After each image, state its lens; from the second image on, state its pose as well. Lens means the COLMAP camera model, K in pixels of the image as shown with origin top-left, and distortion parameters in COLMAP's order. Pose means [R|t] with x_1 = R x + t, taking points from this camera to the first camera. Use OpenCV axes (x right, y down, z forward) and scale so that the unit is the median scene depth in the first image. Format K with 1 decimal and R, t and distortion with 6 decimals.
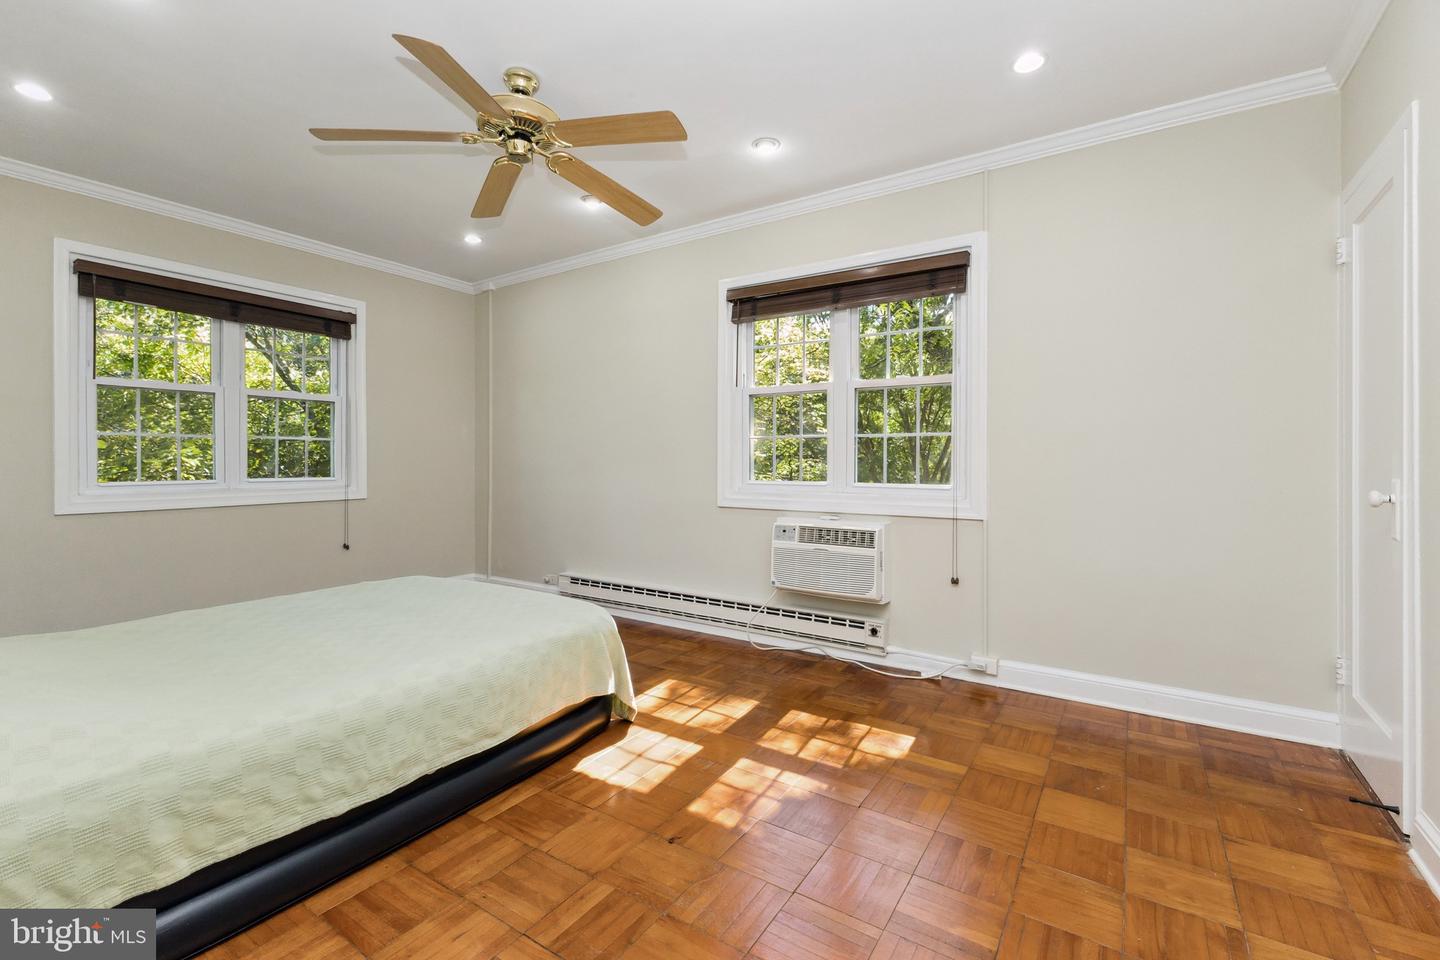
lens RADIAL K [[624.6, 0, 719.1], [0, 624.6, 467.3], [0, 0, 1]] dist [0.008903, -0.000867]
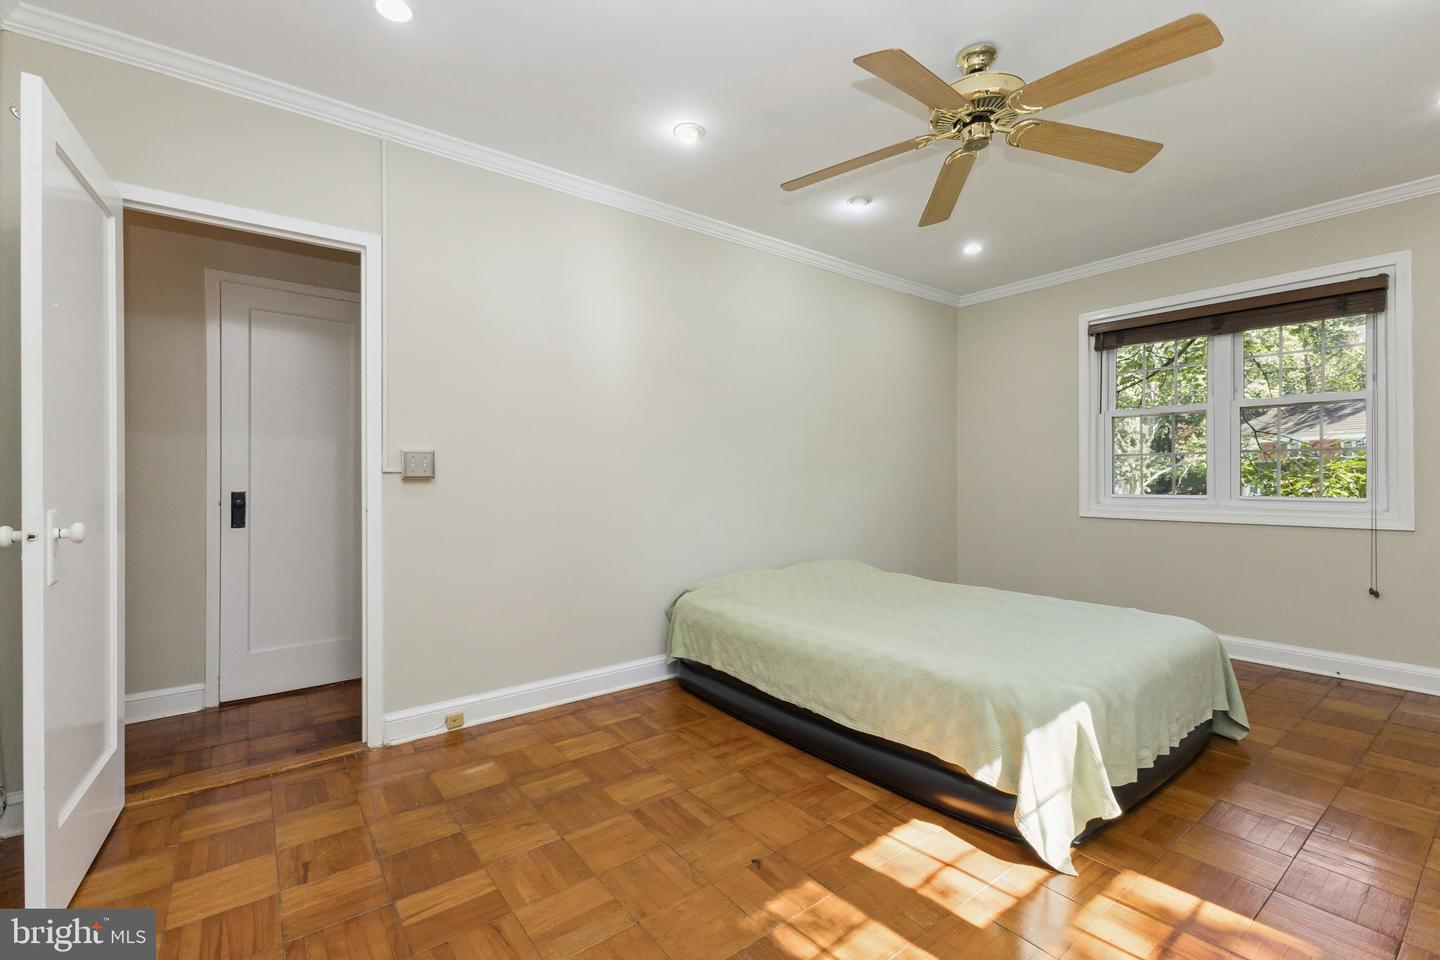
lens RADIAL K [[624.6, 0, 716.3], [0, 624.6, 477.2], [0, 0, 1]] dist [0.008903, -0.000867]
pose [[-0.330509, 0.000933, -0.943802, 0.838398], [-0.005631, 0.999980, 0.002960, -0.017232], [0.943786, 0.006292, -0.330497, 1.193507]]
